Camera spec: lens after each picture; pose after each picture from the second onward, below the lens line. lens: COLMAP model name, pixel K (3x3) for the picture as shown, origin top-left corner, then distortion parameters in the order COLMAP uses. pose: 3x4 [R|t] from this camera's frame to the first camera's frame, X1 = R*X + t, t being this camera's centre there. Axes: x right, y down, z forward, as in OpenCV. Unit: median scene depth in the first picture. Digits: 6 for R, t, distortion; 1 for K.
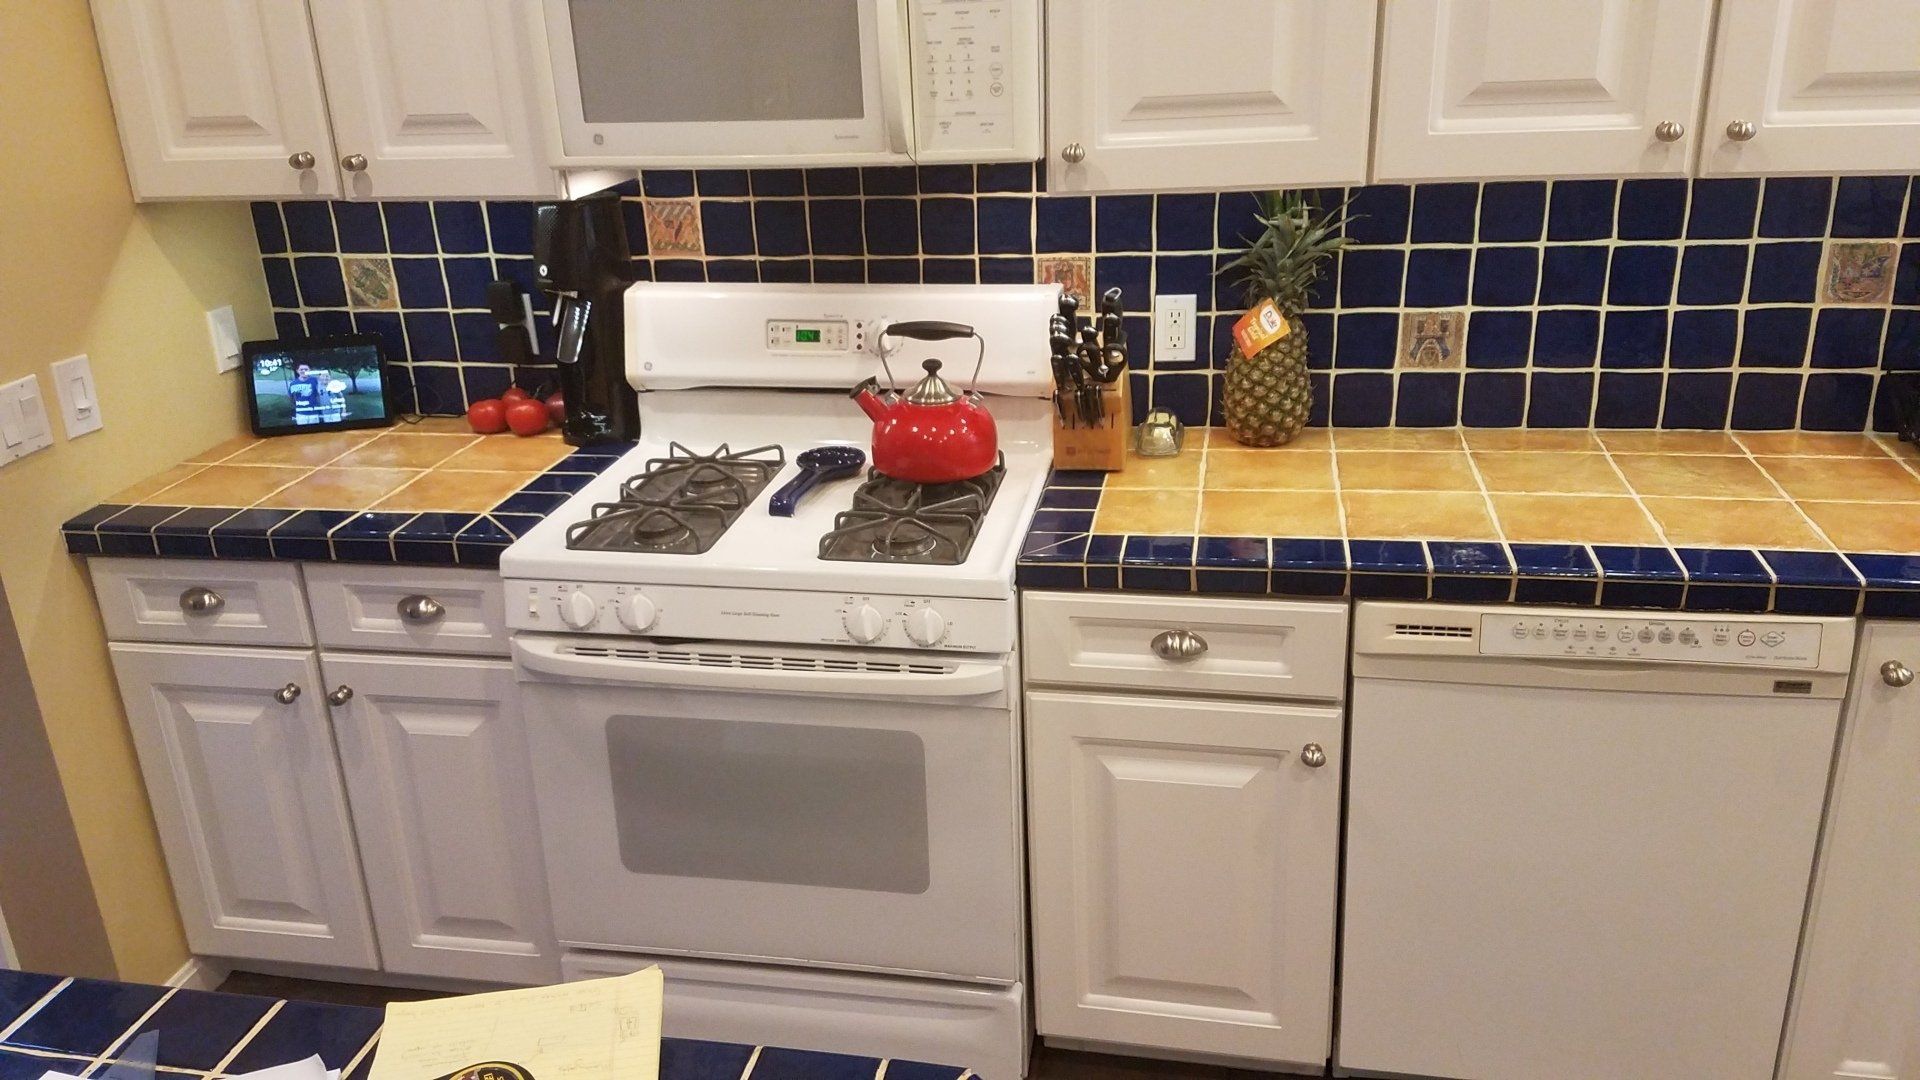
lens RADIAL K [[1452.7, 0, 960.0], [0, 1452.7, 540.0], [0, 0, 1]] dist [0.314225, -0.666266]
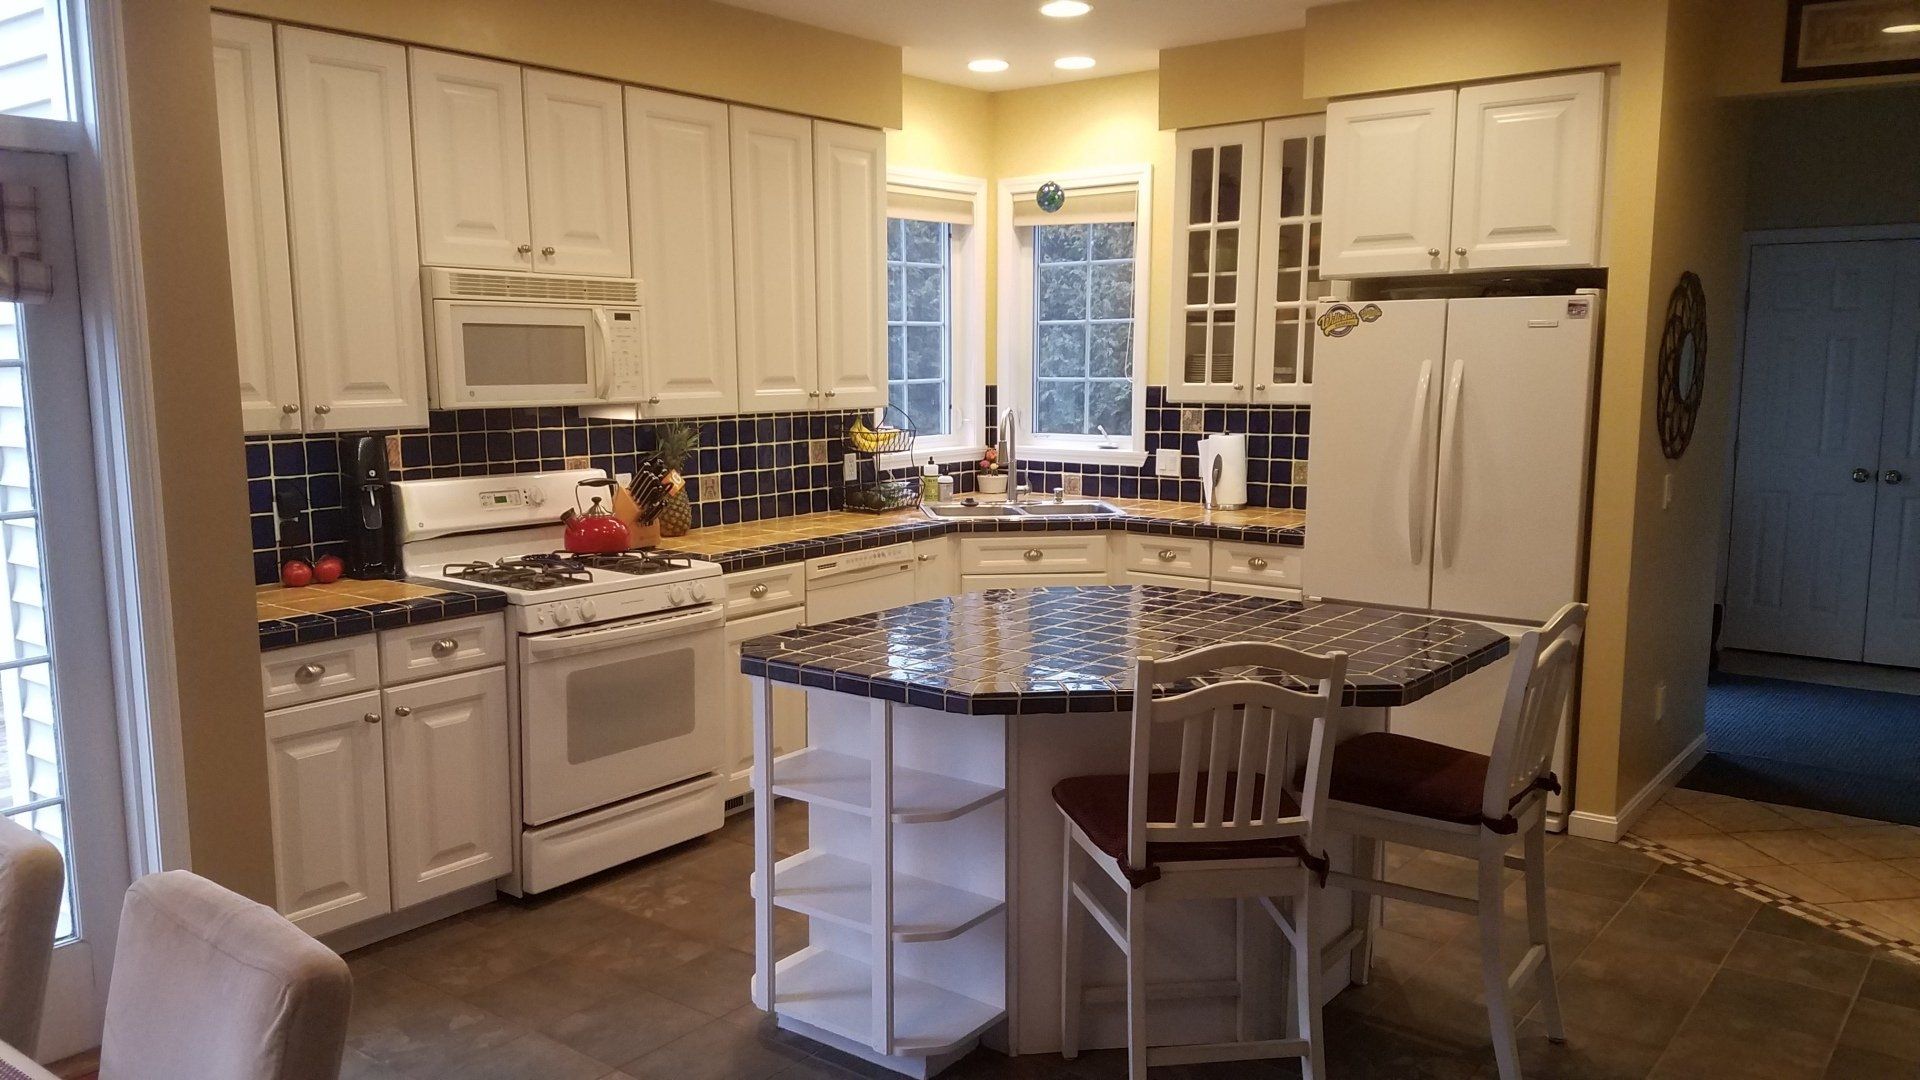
lens RADIAL K [[1452.7, 0, 960.0], [0, 1452.7, 540.0], [0, 0, 1]] dist [0.314225, -0.666266]
pose [[0.432611, -0.073337, 0.898593, -1.628088], [0.304032, 0.950173, -0.068824, 0.226262], [-0.848771, 0.302975, 0.433352, -0.305380]]
